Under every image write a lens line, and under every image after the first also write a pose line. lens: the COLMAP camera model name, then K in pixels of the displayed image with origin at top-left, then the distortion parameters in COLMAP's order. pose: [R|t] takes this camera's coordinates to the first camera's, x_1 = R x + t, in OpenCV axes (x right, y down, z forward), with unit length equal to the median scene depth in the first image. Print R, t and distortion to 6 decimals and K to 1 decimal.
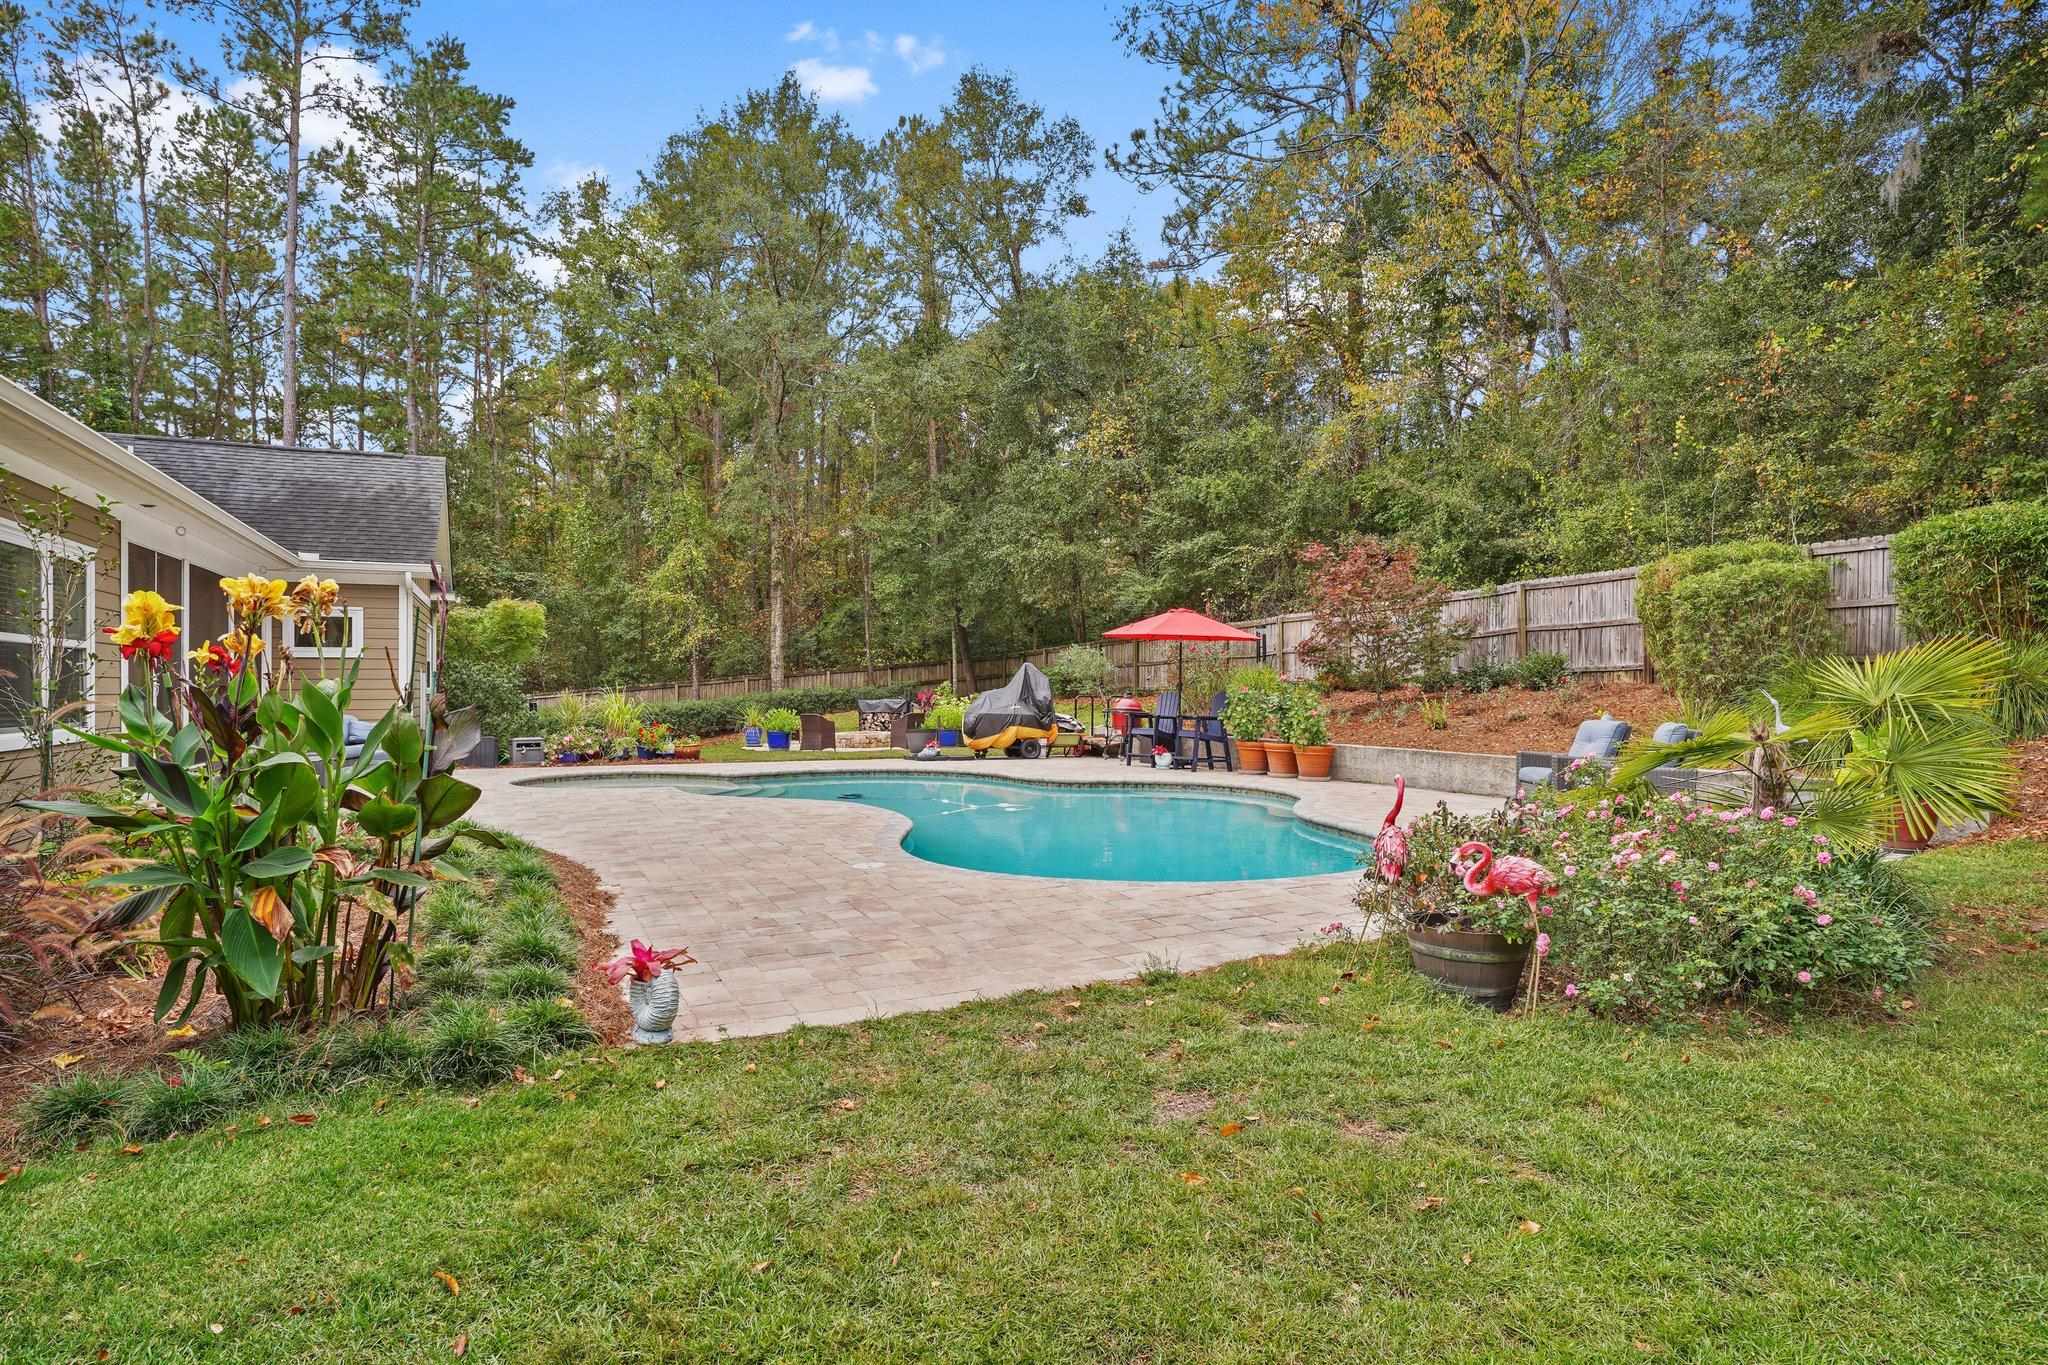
lens RADIAL K [[1054.1, 0, 1015.2], [0, 1054.1, 679.7], [0, 0, 1]] dist [-0.013498, 0.000004]
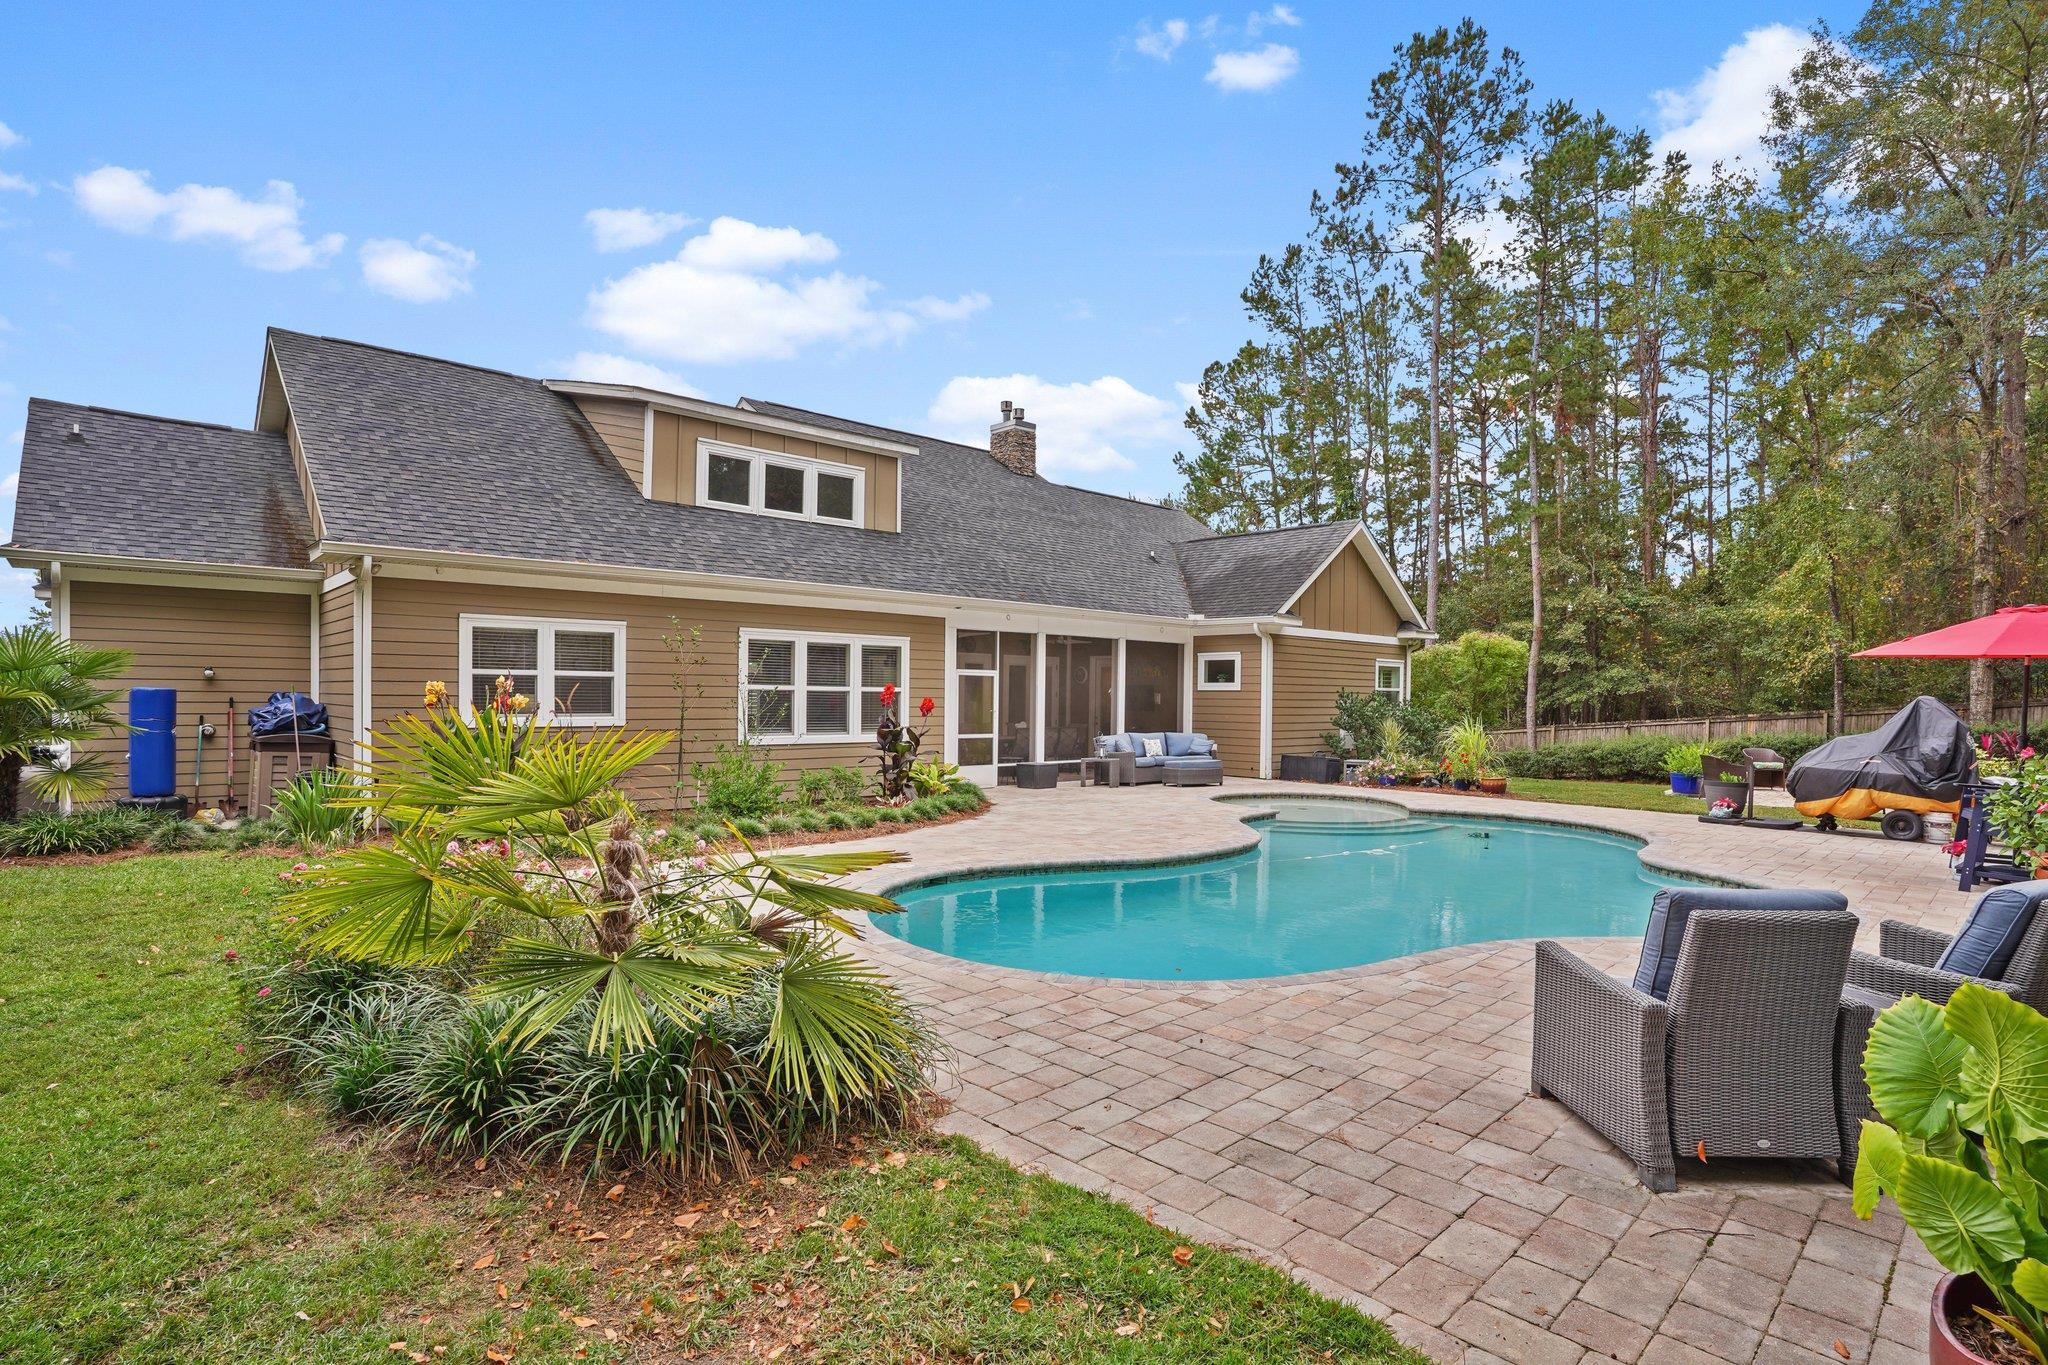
lens RADIAL K [[1037.9, 0, 1020.8], [0, 1037.9, 698.2], [0, 0, 1]] dist [-0.065225, 0.020270]
pose [[0.305475, 0.007940, -0.952167, 0.440516], [-0.007864, 0.999952, 0.005816, -0.013952], [0.952168, 0.005712, 0.305523, 0.275663]]
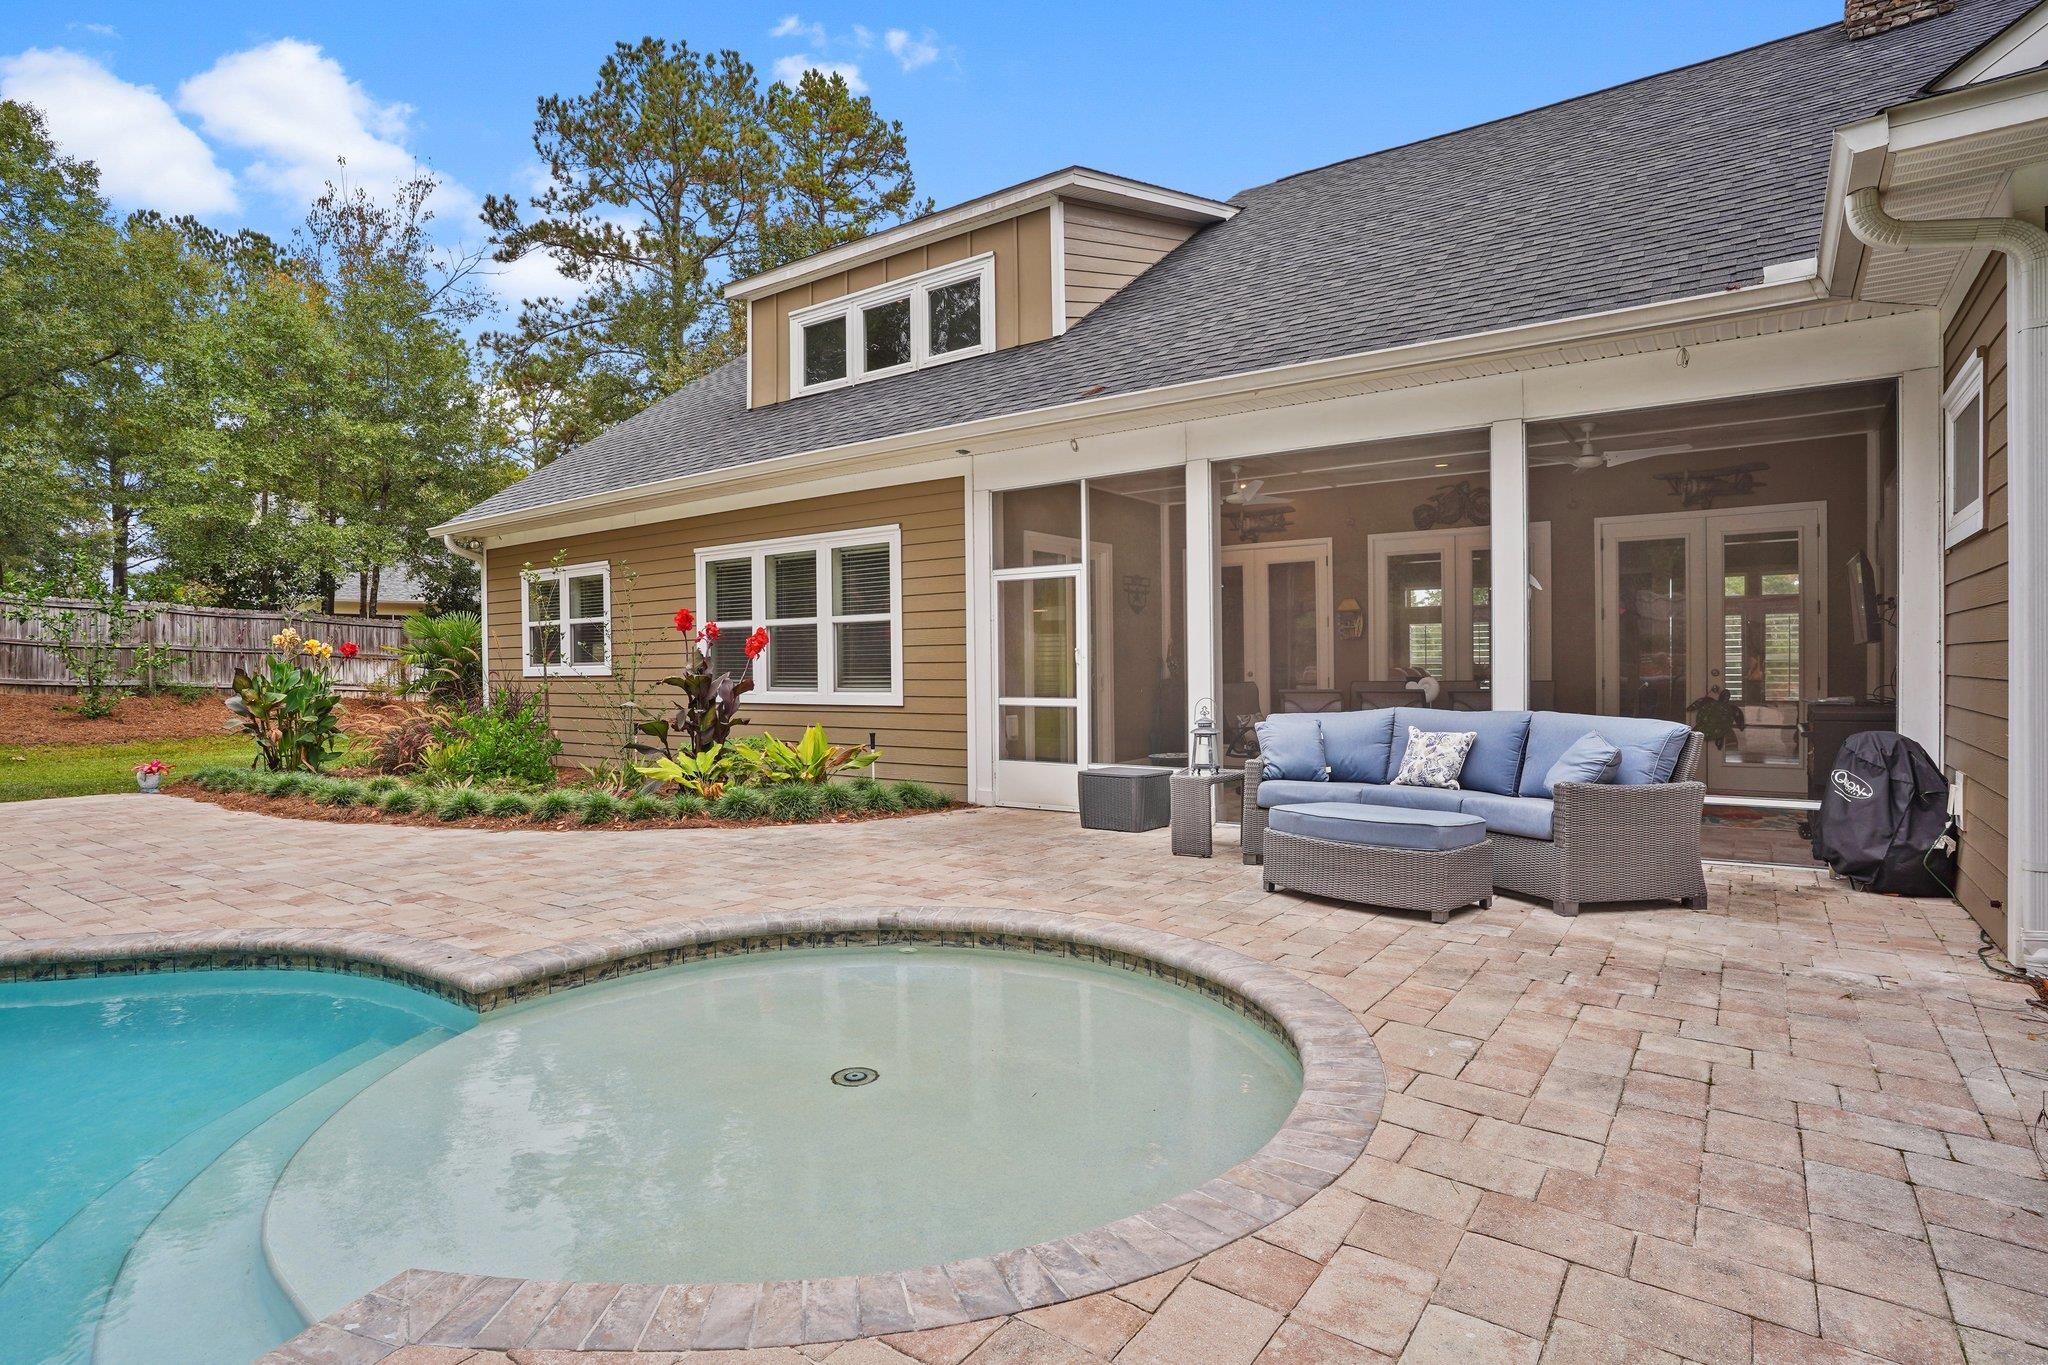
lens RADIAL K [[1059.1, 0, 1015.9], [0, 1059.1, 677.8], [0, 0, 1]] dist [-0.038322, 0.004673]
pose [[-0.875501, 0.015914, -0.482955, -0.229887], [0.013804, 0.999873, 0.007923, 0.011278], [0.483020, 0.000270, -0.875609, 0.934123]]
